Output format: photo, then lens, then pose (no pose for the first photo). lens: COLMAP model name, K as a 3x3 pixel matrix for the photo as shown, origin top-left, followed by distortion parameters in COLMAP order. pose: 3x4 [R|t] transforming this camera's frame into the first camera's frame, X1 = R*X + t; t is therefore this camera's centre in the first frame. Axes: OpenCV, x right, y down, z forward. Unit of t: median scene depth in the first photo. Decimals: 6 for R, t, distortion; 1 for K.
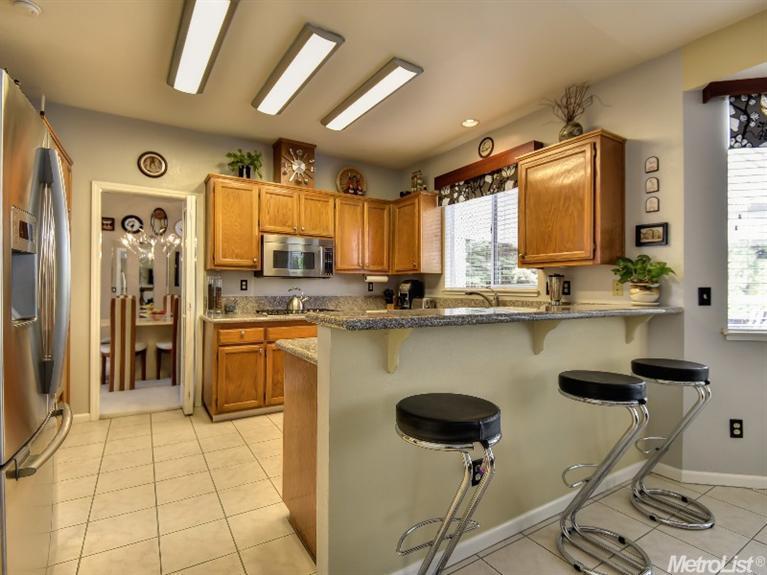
lens RADIAL K [[391.3, 0, 383.5], [0, 391.3, 287.5], [0, 0, 1]] dist [0.023009, -0.026660]
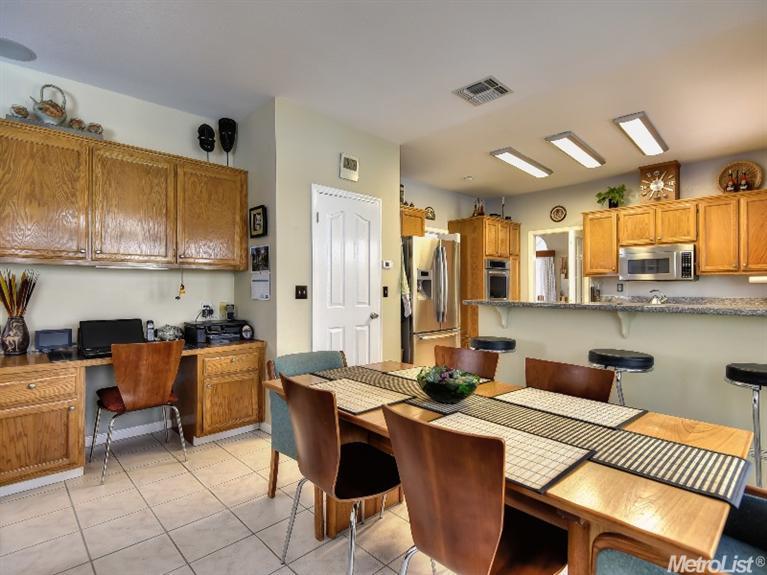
lens RADIAL K [[391.3, 0, 383.5], [0, 391.3, 287.5], [0, 0, 1]] dist [0.023009, -0.026660]
pose [[0.206275, -0.011727, -0.978424, 0.748507], [0.002057, 0.999931, -0.011551, 0.006196], [0.978492, 0.000370, 0.206285, -0.029958]]
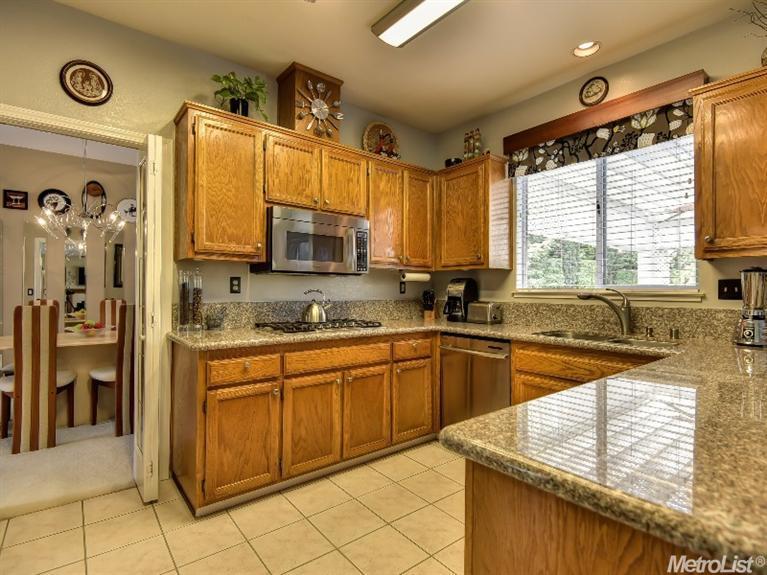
lens RADIAL K [[391.3, 0, 383.5], [0, 391.3, 287.5], [0, 0, 1]] dist [0.023009, -0.026660]
pose [[0.992730, -0.000495, 0.120366, -0.188651], [0.000841, 0.999996, -0.002818, -0.000007], [-0.120364, 0.002899, 0.992726, 0.318543]]
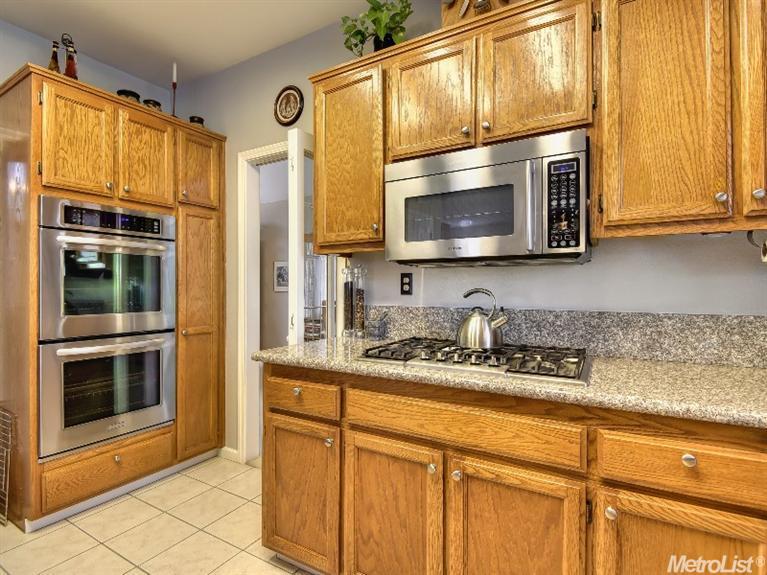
lens RADIAL K [[391.3, 0, 383.5], [0, 391.3, 287.5], [0, 0, 1]] dist [0.023009, -0.026660]
pose [[0.466338, -0.011573, -0.884531, 0.067258], [0.005683, 0.999933, -0.010087, 0.003399], [0.884588, -0.000323, 0.466373, 0.741711]]
